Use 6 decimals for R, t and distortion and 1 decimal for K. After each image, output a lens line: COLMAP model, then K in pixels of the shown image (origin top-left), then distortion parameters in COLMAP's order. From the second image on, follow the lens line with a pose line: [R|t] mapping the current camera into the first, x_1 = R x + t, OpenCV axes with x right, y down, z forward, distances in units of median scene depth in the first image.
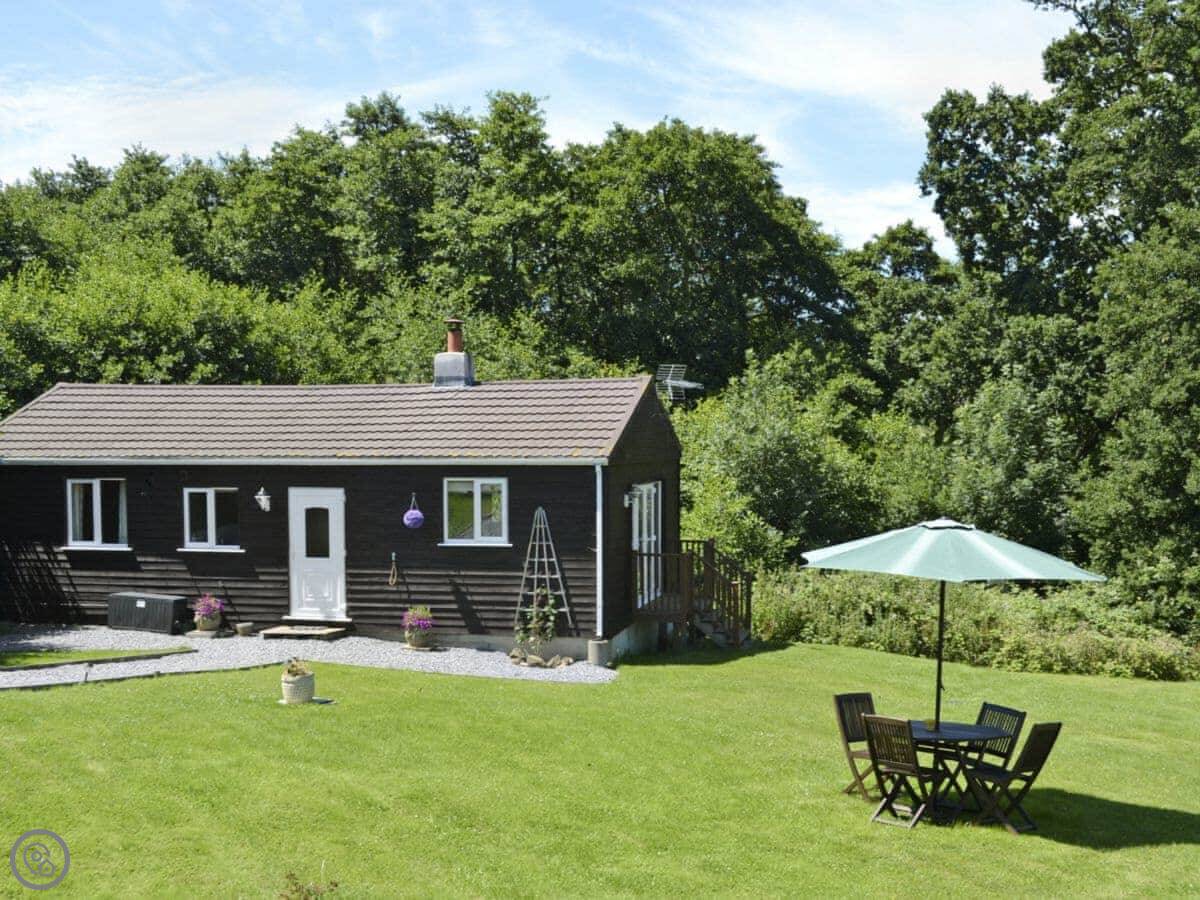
lens RADIAL K [[1296.7, 0, 600.6], [0, 1296.7, 477.1], [0, 0, 1]] dist [-0.024649, -0.177728]
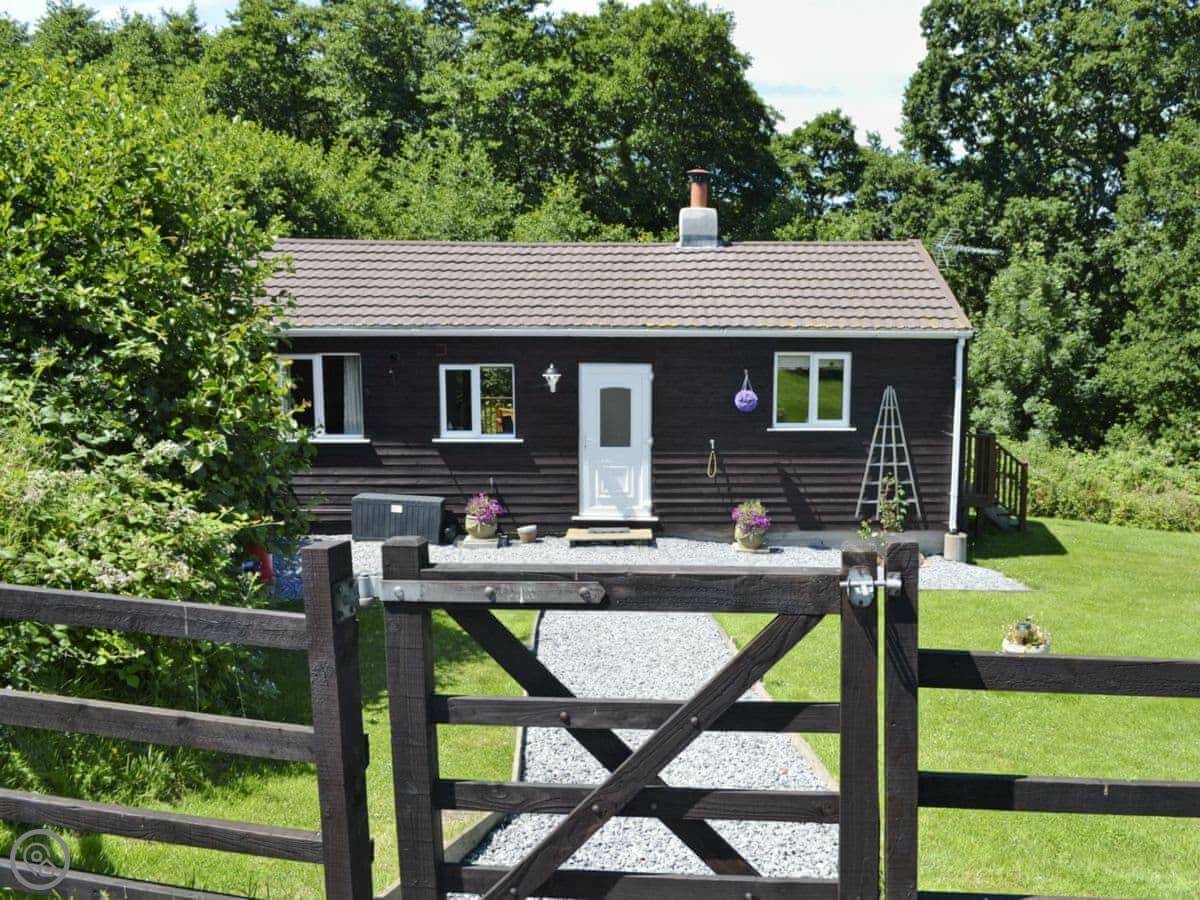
lens RADIAL K [[1080.6, 0, 600.0], [0, 1080.6, 450.0], [0, 0, 1]] dist [-0.070231, -0.012529]
pose [[0.975376, -0.022507, 0.219396, -0.383035], [0.000148, 0.994846, 0.101401, -0.007185], [-0.220548, -0.098871, 0.970352, 0.318779]]
